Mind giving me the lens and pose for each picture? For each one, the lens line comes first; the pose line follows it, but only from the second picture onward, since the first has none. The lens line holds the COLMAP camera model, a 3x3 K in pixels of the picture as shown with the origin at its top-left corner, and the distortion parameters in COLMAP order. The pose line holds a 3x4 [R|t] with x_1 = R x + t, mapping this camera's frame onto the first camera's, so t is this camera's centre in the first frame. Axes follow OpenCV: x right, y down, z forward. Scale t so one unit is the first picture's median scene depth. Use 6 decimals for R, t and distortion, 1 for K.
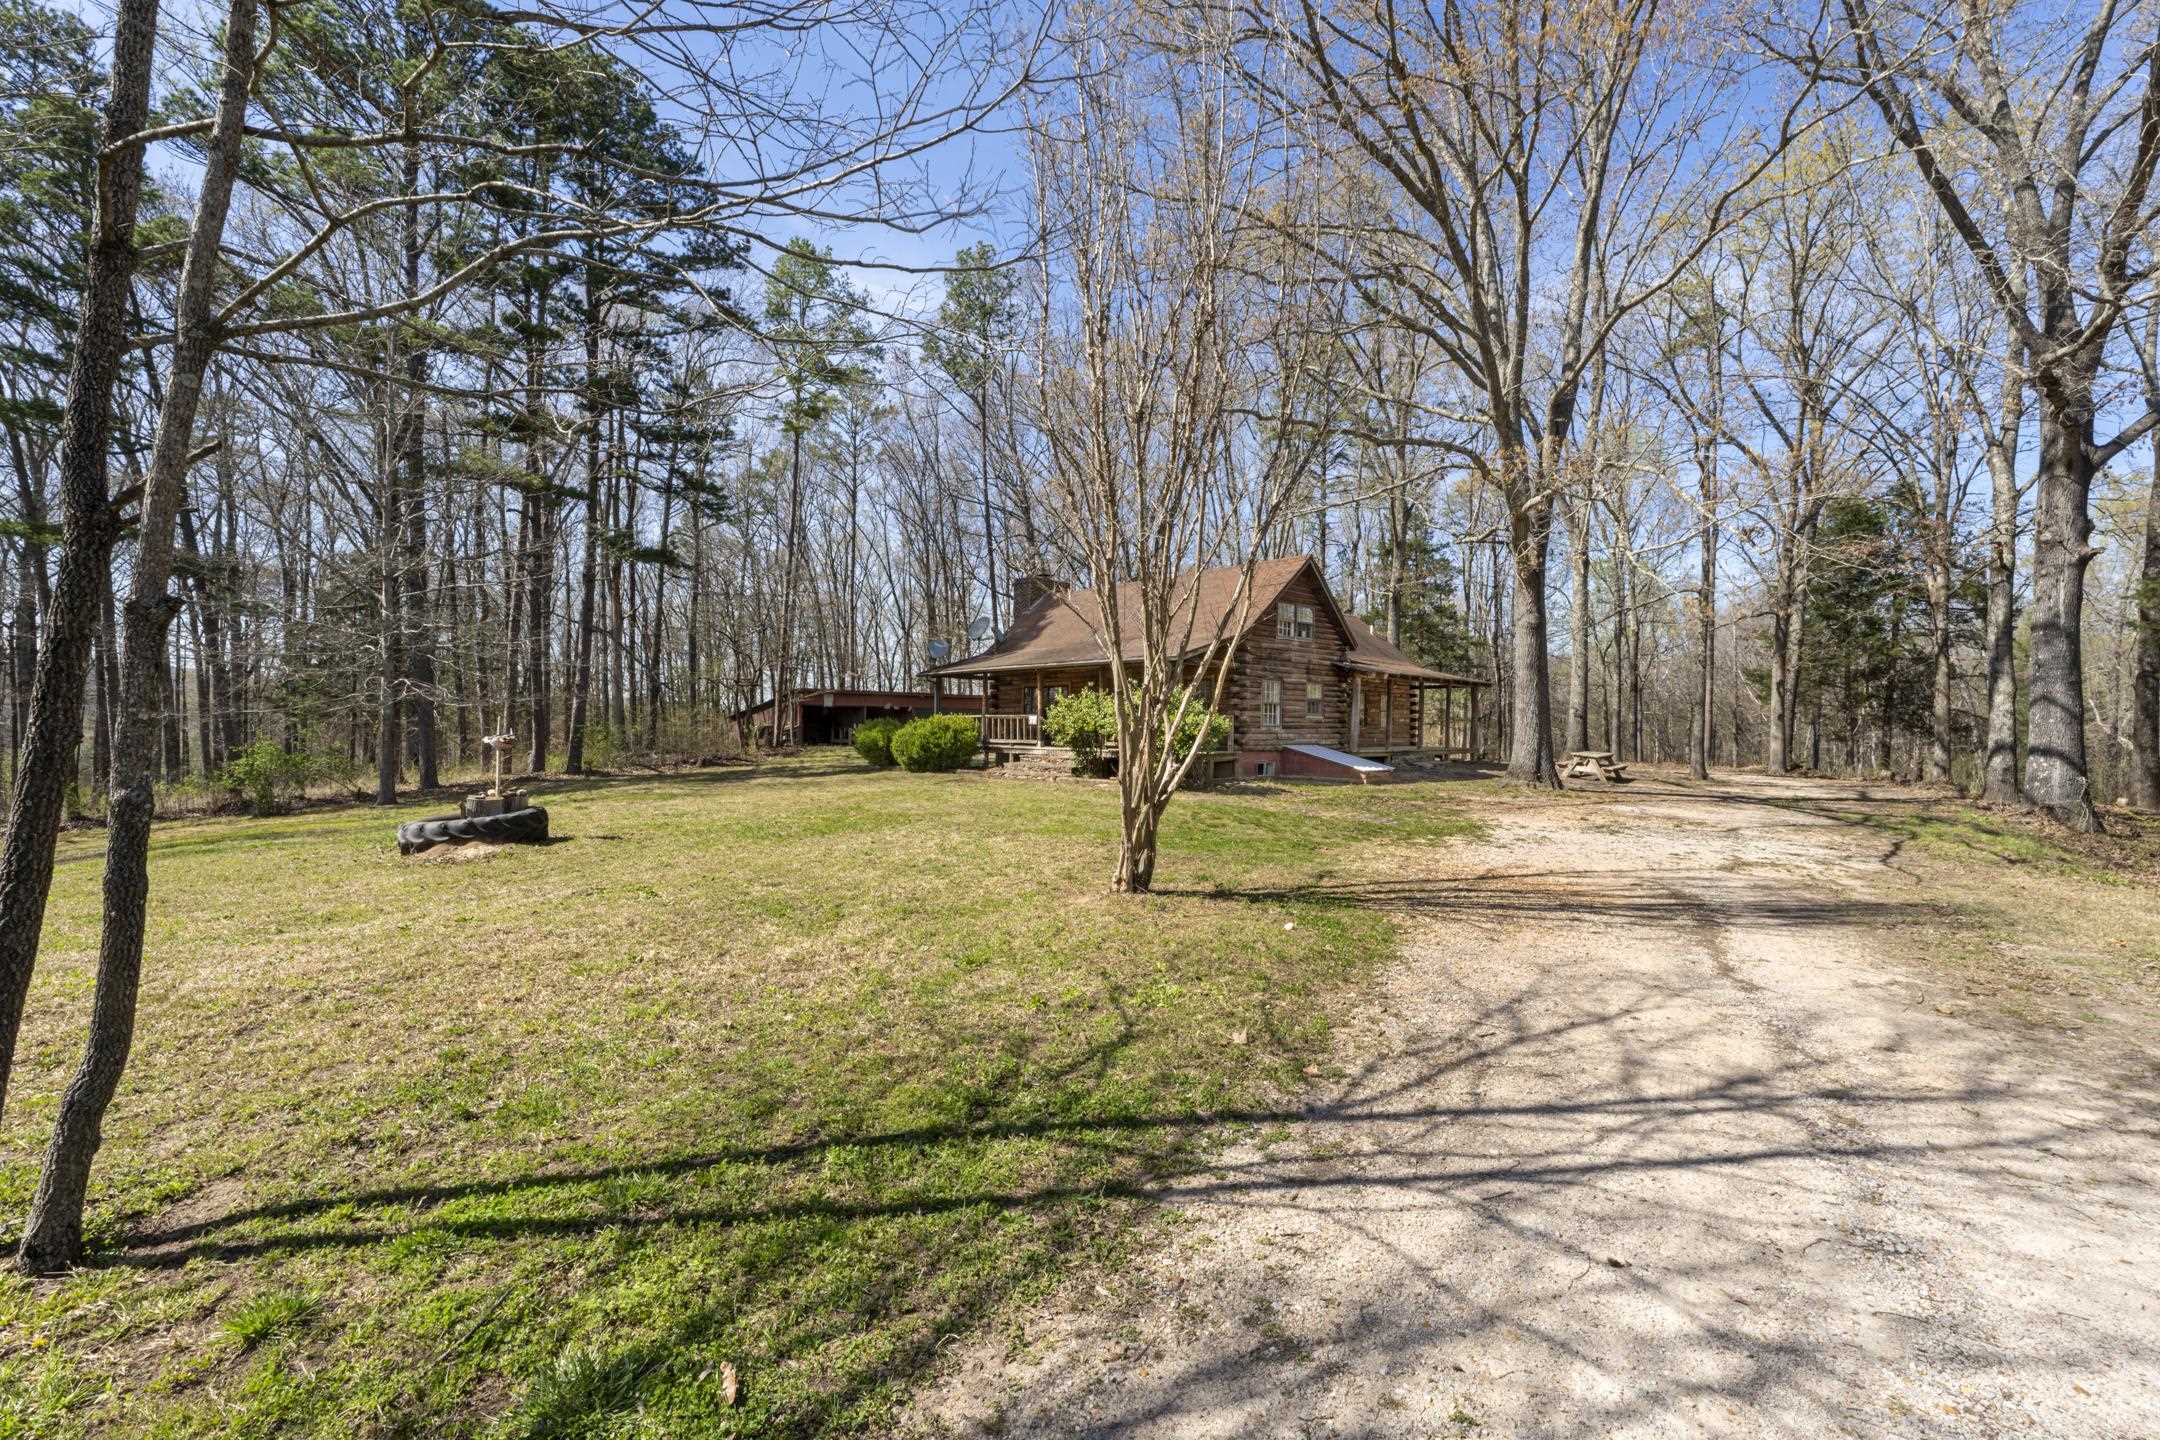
lens RADIAL K [[861.4, 0, 1075.9], [0, 861.4, 725.7], [0, 0, 1]] dist [-0.006567, 0.000790]
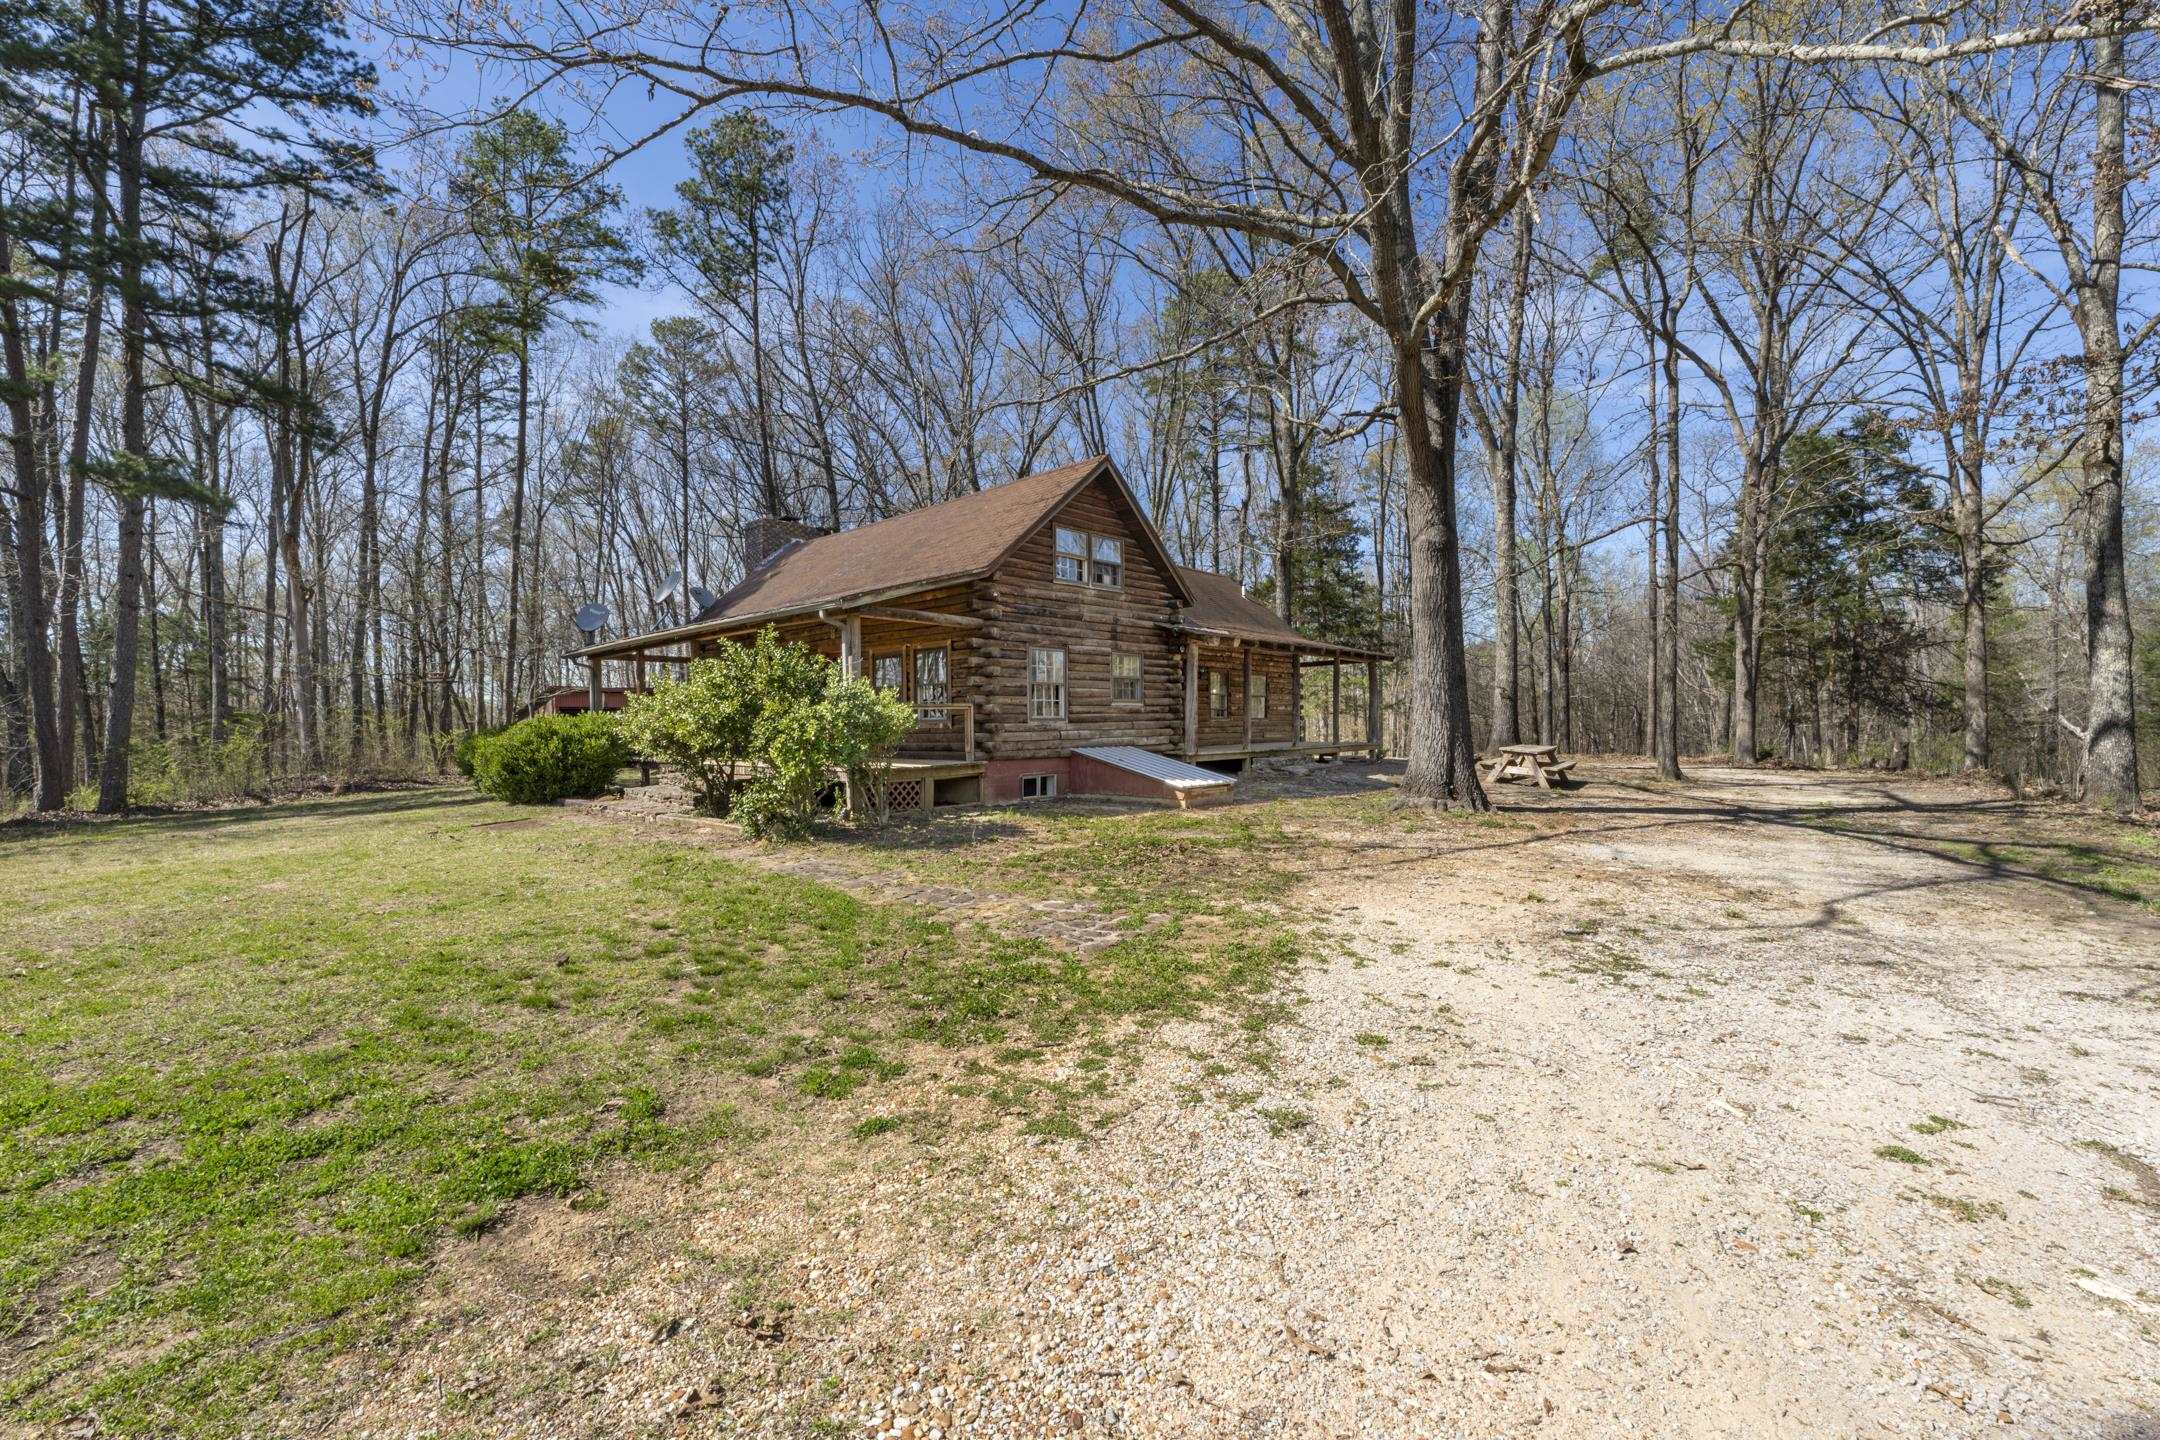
lens RADIAL K [[861.4, 0, 1075.9], [0, 861.4, 725.7], [0, 0, 1]] dist [-0.006567, 0.000790]
pose [[0.997387, -0.022859, 0.068528, 0.186916], [0.022843, 0.999739, 0.001017, 0.004728], [-0.068534, 0.000551, 0.997649, 0.328932]]
